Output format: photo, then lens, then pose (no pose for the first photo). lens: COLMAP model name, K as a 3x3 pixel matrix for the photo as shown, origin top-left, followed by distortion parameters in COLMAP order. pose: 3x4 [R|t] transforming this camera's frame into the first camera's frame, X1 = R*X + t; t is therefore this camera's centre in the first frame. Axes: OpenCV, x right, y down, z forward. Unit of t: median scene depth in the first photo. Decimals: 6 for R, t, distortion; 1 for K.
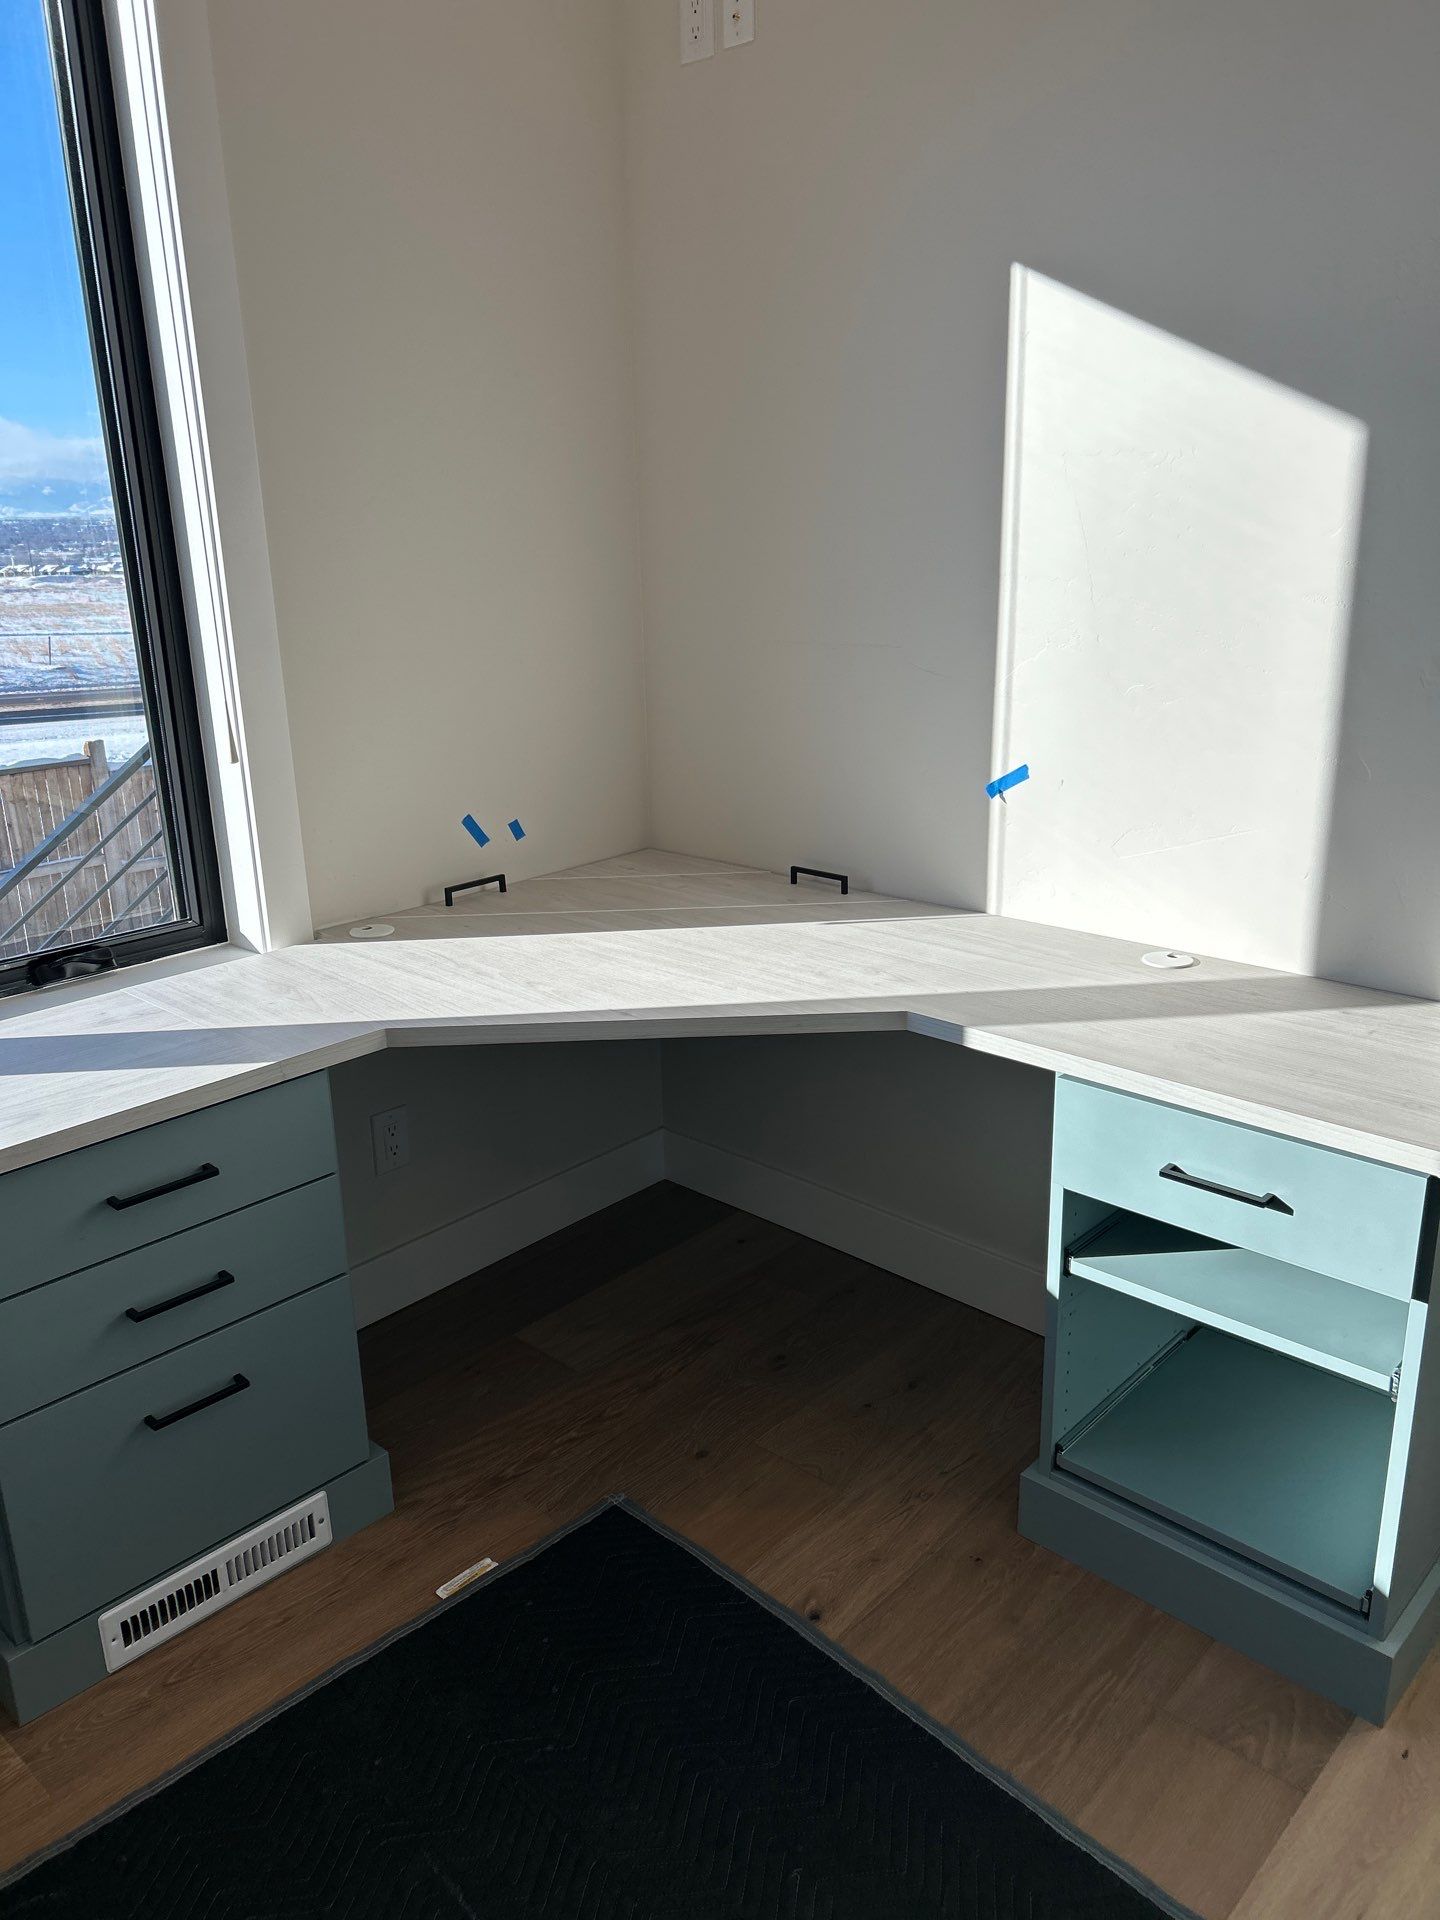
lens RADIAL K [[1455.7, 0, 726.6], [0, 1455.7, 977.1], [0, 0, 1]] dist [0.025946, -0.009494]
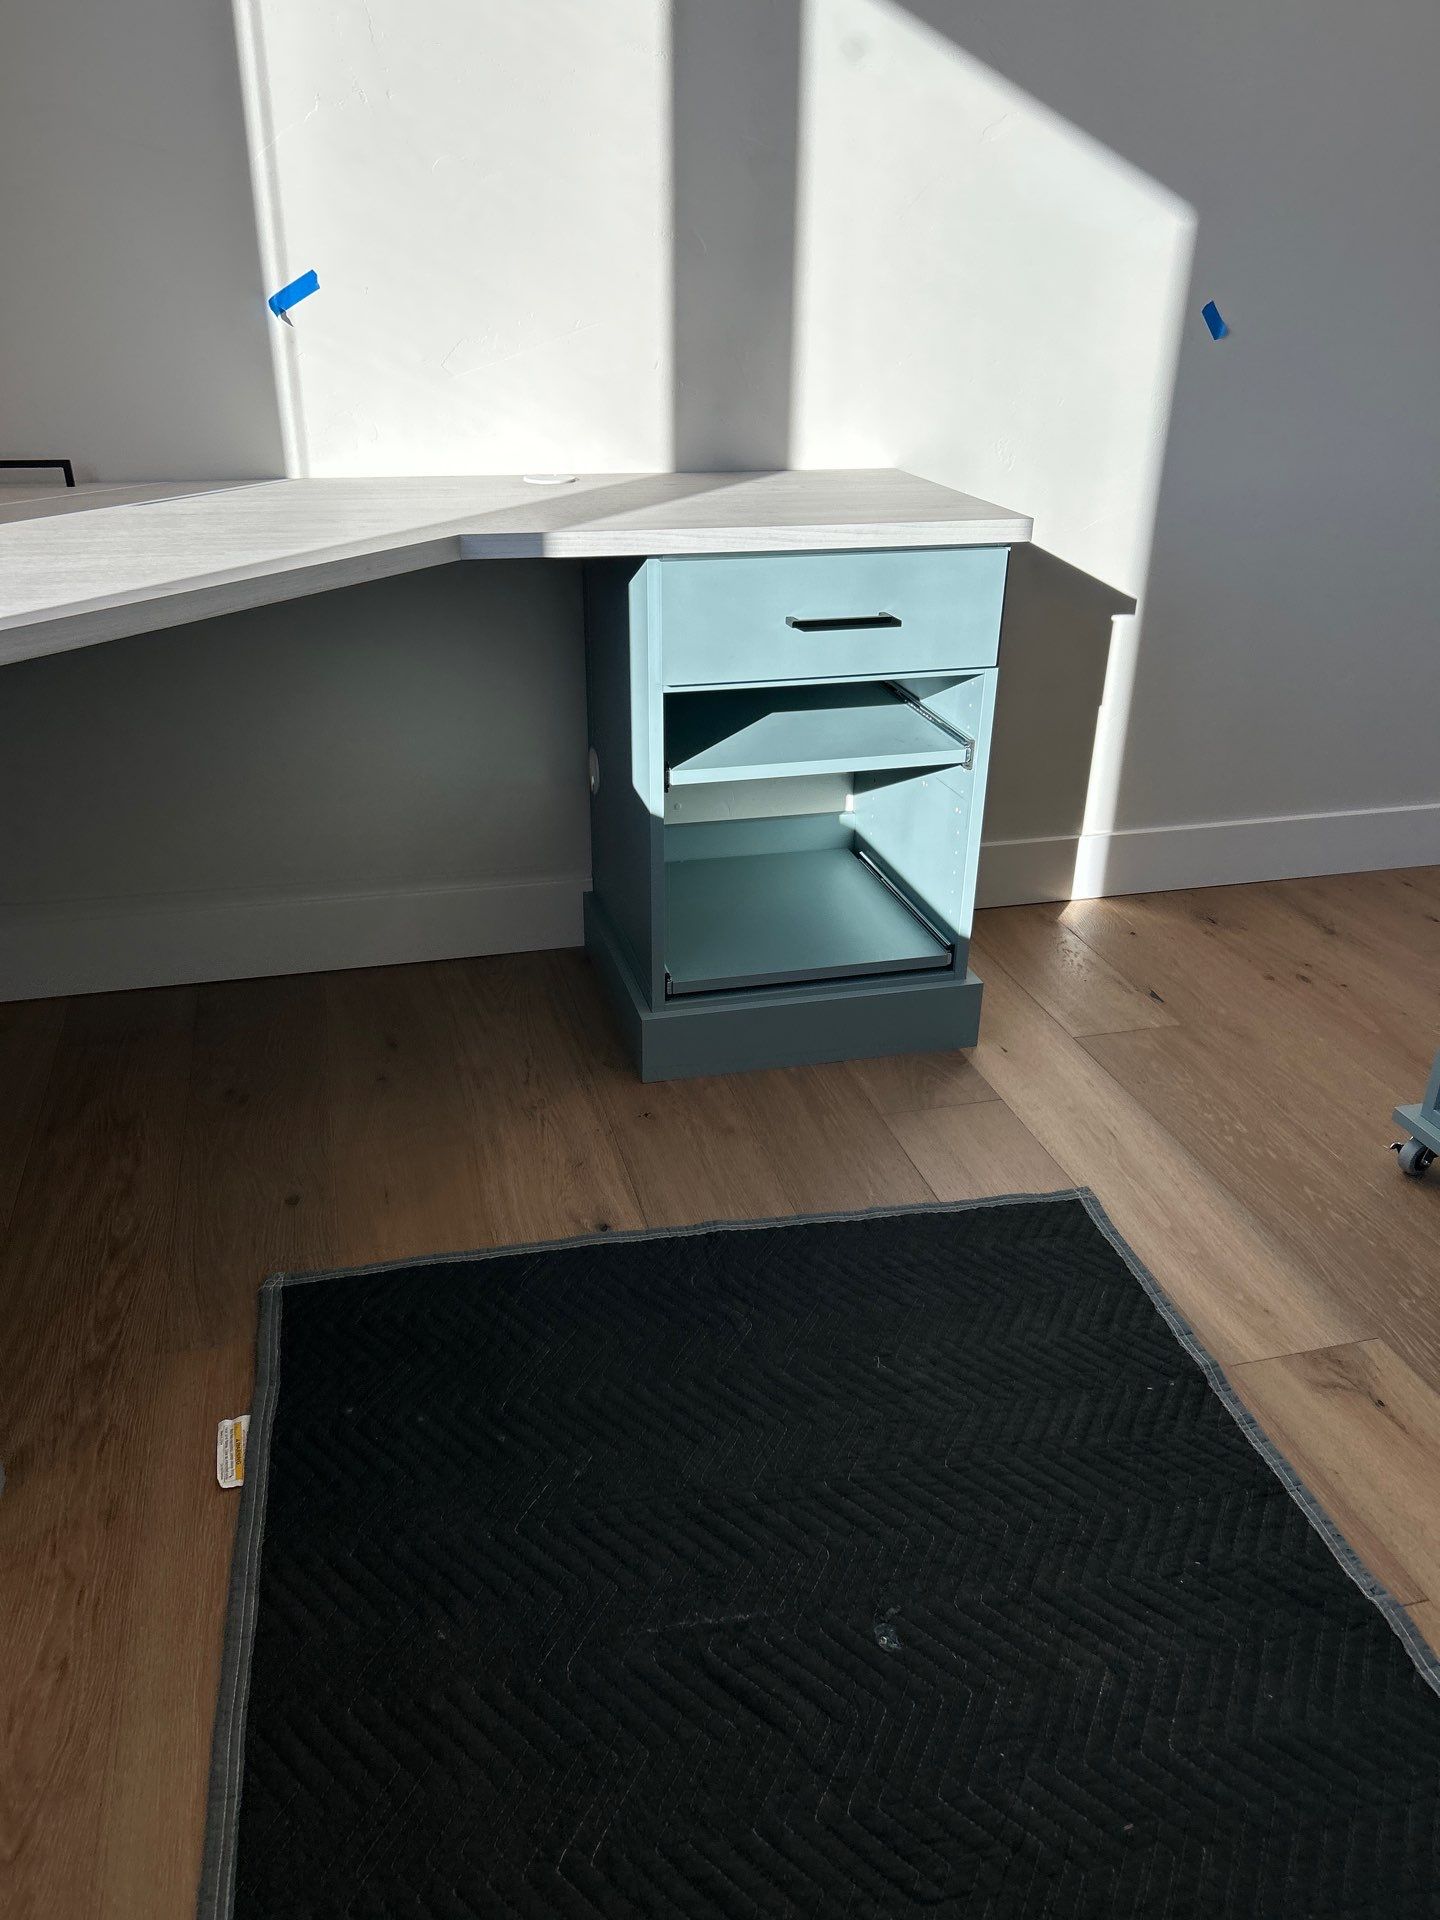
lens RADIAL K [[1455.7, 0, 726.6], [0, 1455.7, 977.1], [0, 0, 1]] dist [0.025946, -0.009494]
pose [[0.526282, -0.348328, 0.775690, -0.435590], [0.237843, 0.936134, 0.259007, 0.066194], [-0.816368, 0.048182, 0.575518, 0.340684]]
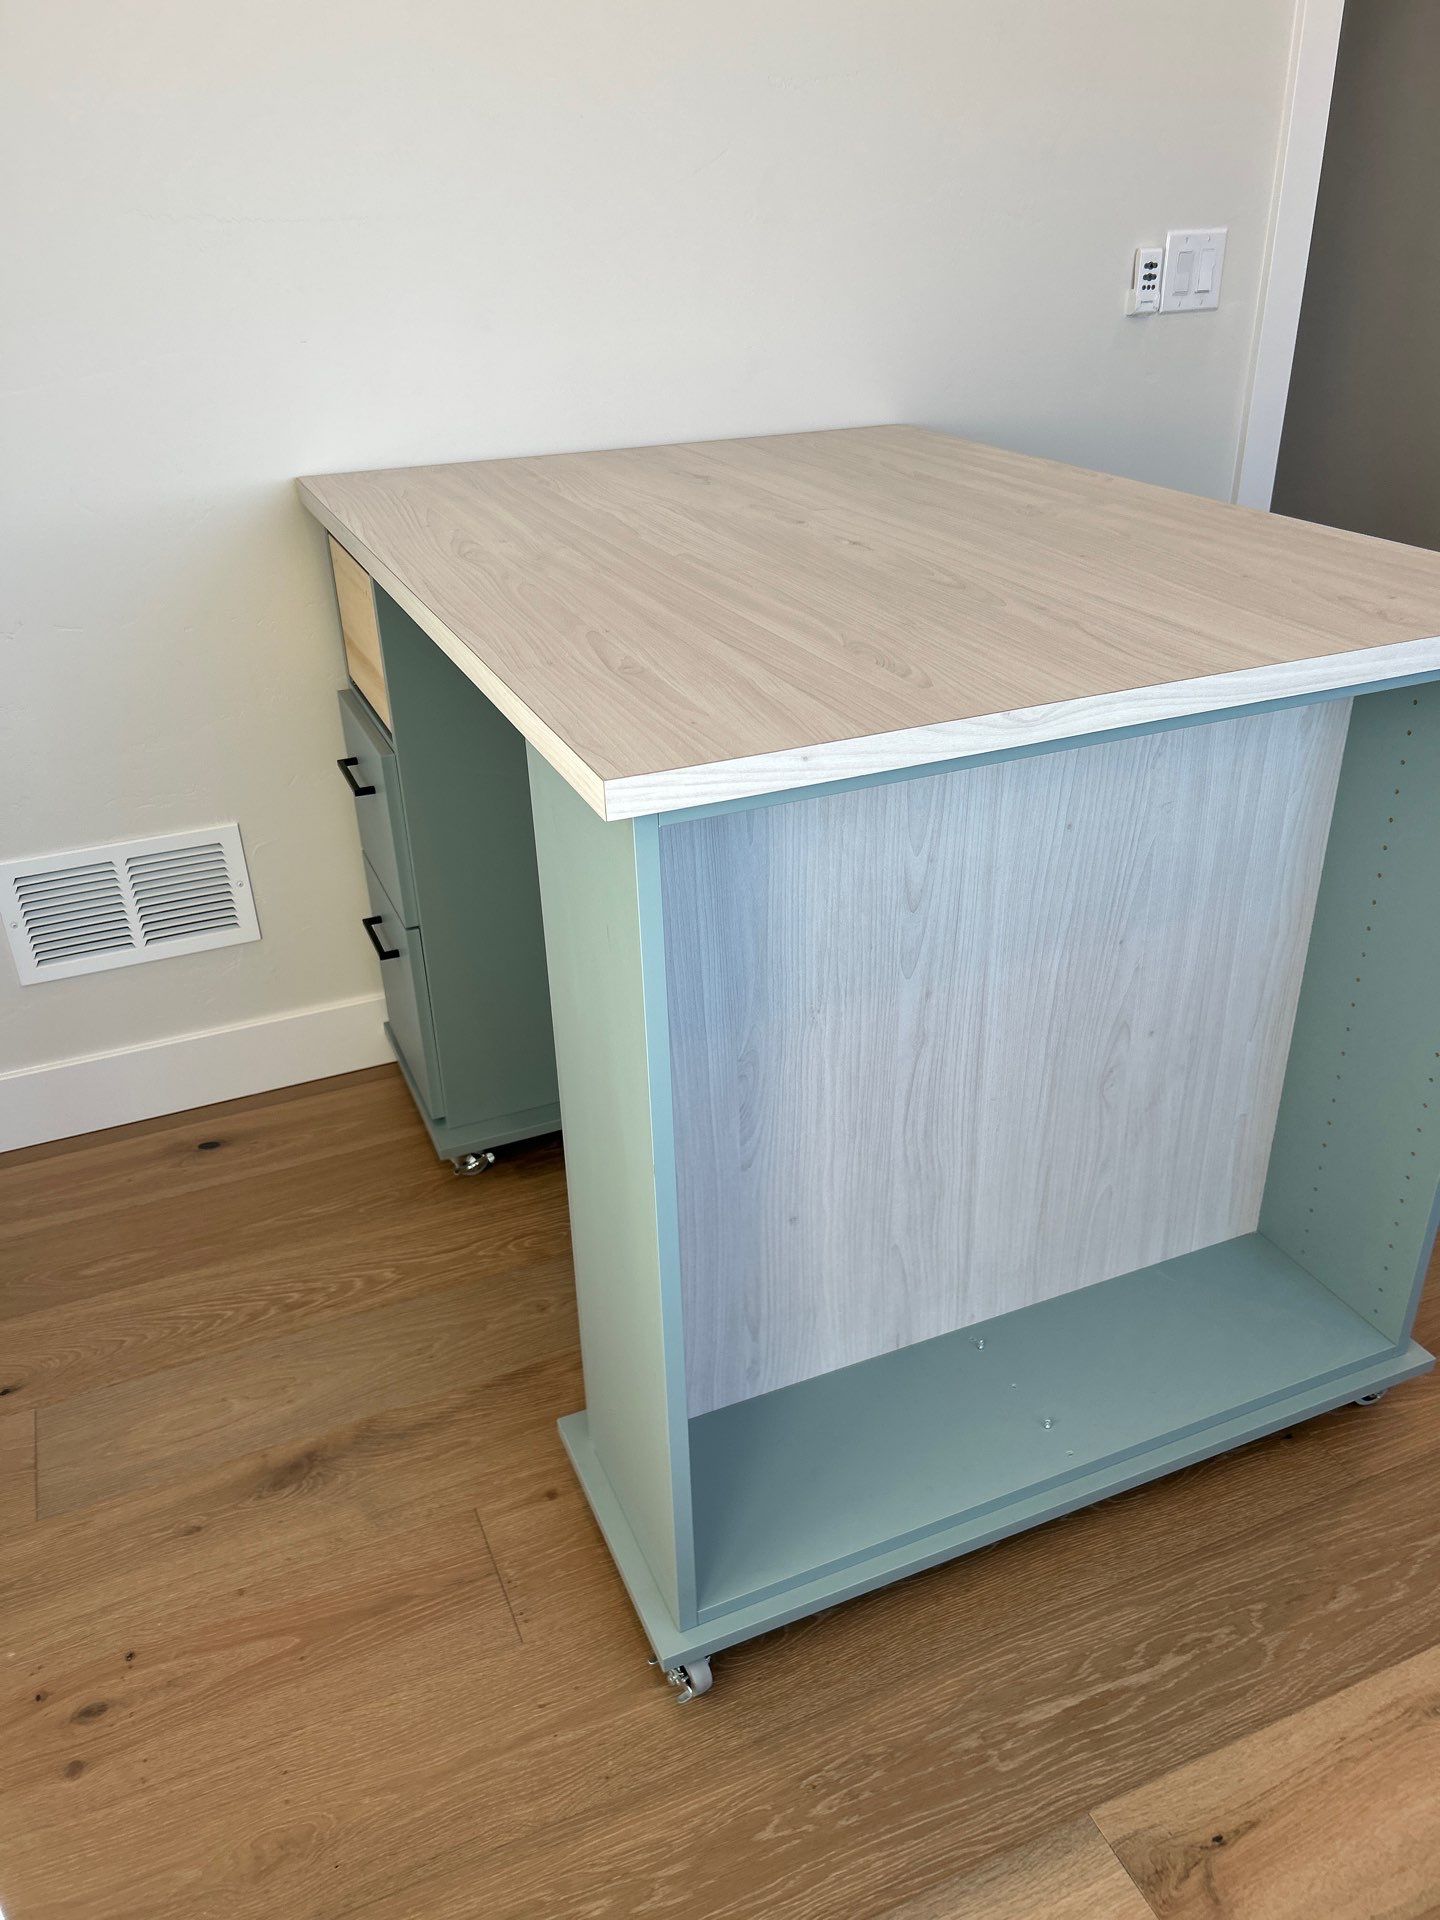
lens RADIAL K [[1455.7, 0, 726.6], [0, 1455.7, 977.1], [0, 0, 1]] dist [0.025946, -0.009494]
pose [[-0.914721, -0.153587, 0.373759, 0.149712], [0.159418, 0.712765, 0.683046, -0.142401], [-0.371309, 0.684381, -0.627497, 0.667038]]
